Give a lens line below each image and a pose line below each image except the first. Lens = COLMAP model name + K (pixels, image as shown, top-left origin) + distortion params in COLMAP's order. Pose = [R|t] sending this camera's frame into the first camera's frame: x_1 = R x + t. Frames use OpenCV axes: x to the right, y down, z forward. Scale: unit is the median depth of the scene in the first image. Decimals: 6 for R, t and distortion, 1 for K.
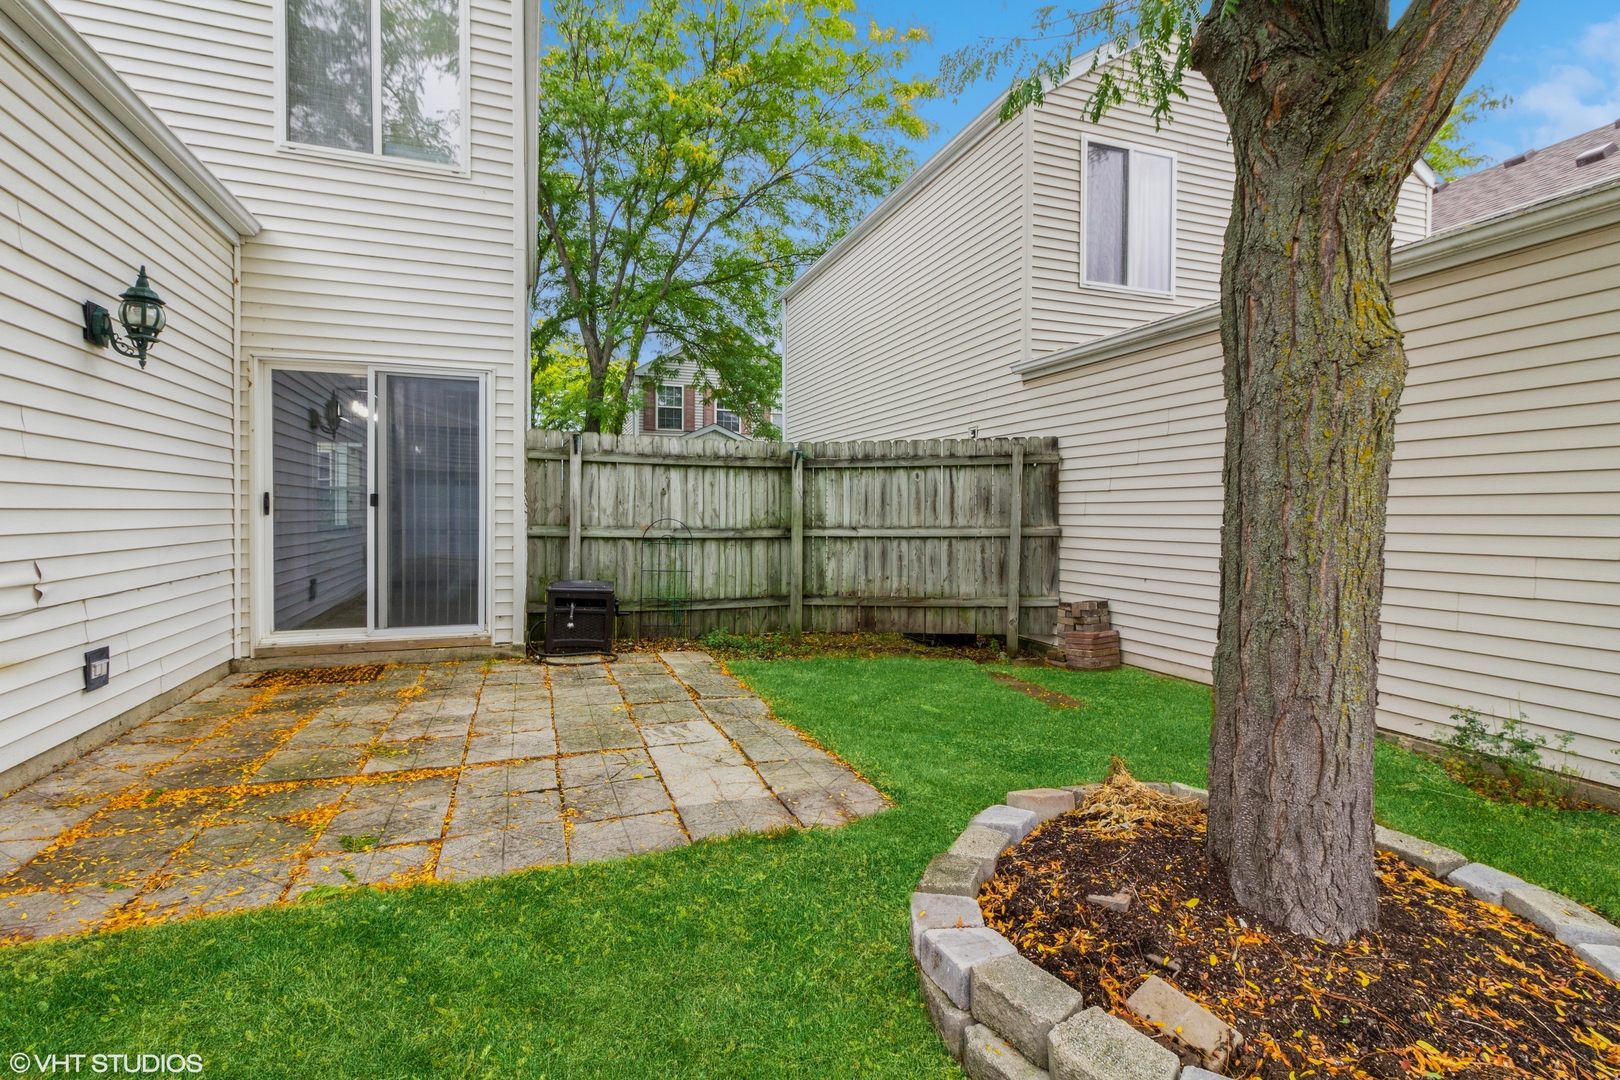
lens RADIAL K [[757.4, 0, 800.0], [0, 757.4, 518.8], [0, 0, 1]] dist [0.011961, 0.001193]
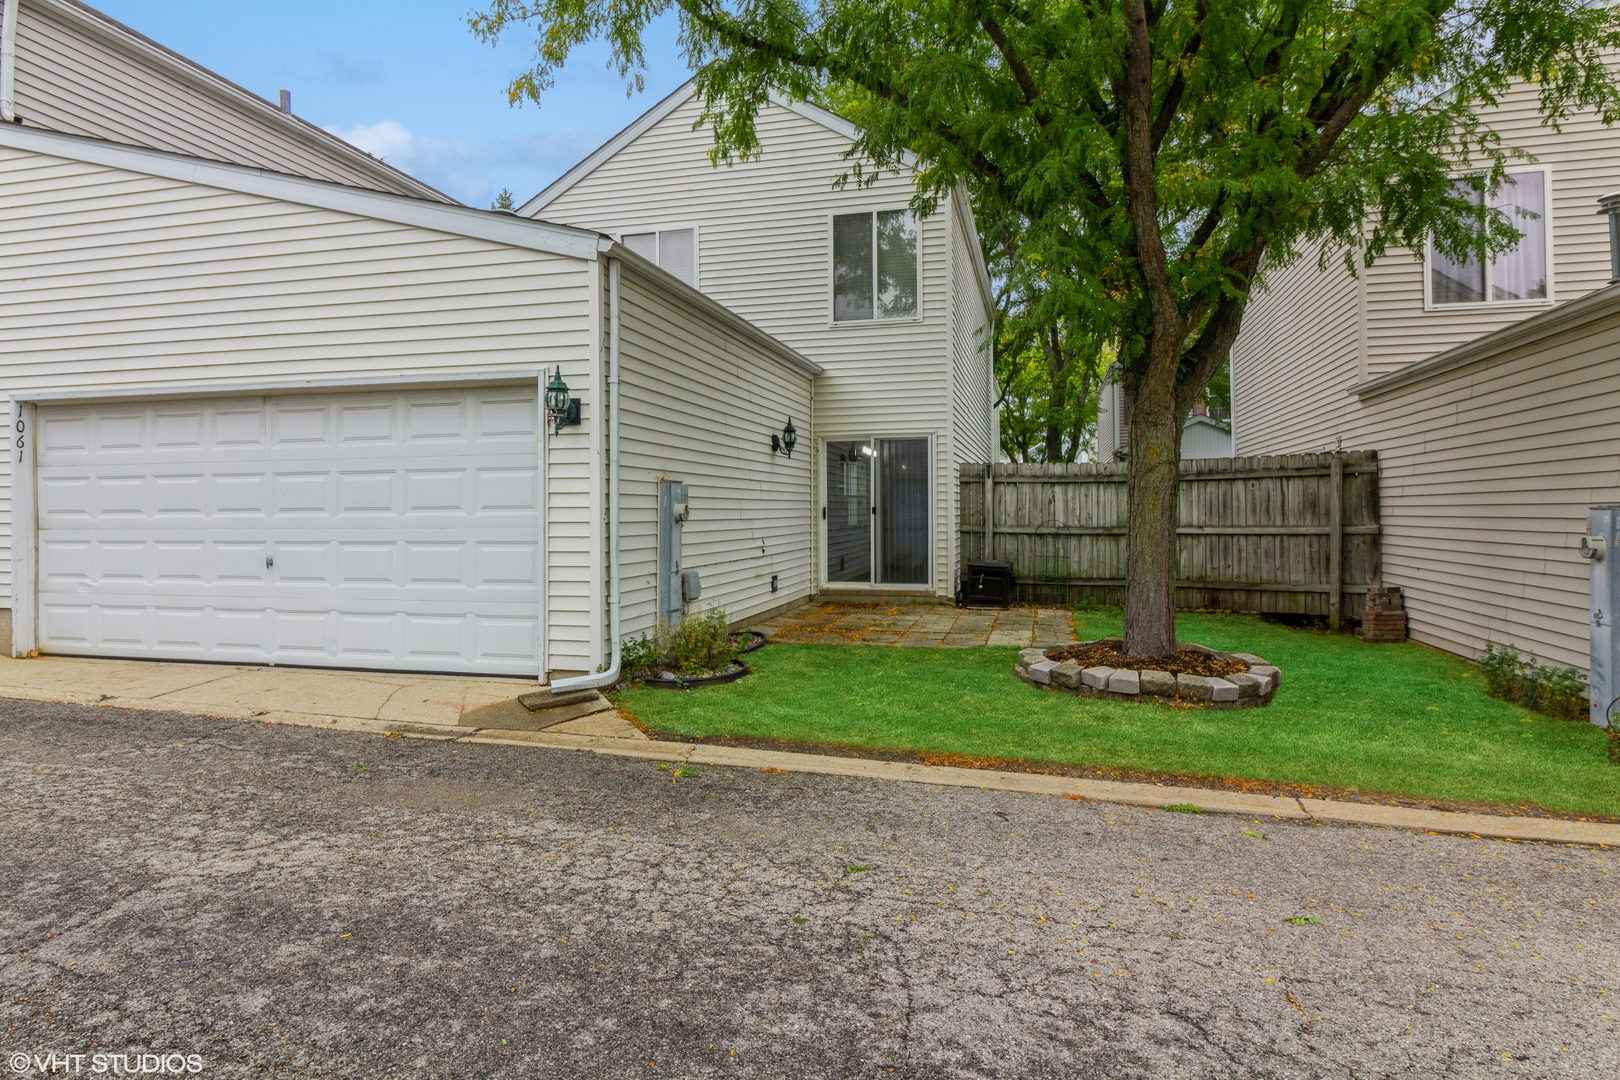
lens RADIAL K [[948.7, 0, 806.0], [0, 948.7, 531.4], [0, 0, 1]] dist [-0.002602, -0.000491]
pose [[0.832605, 0.003989, -0.553852, 0.417003], [0.004399, 0.999895, 0.013814, -0.005495], [0.553849, -0.013938, 0.832500, -0.727510]]
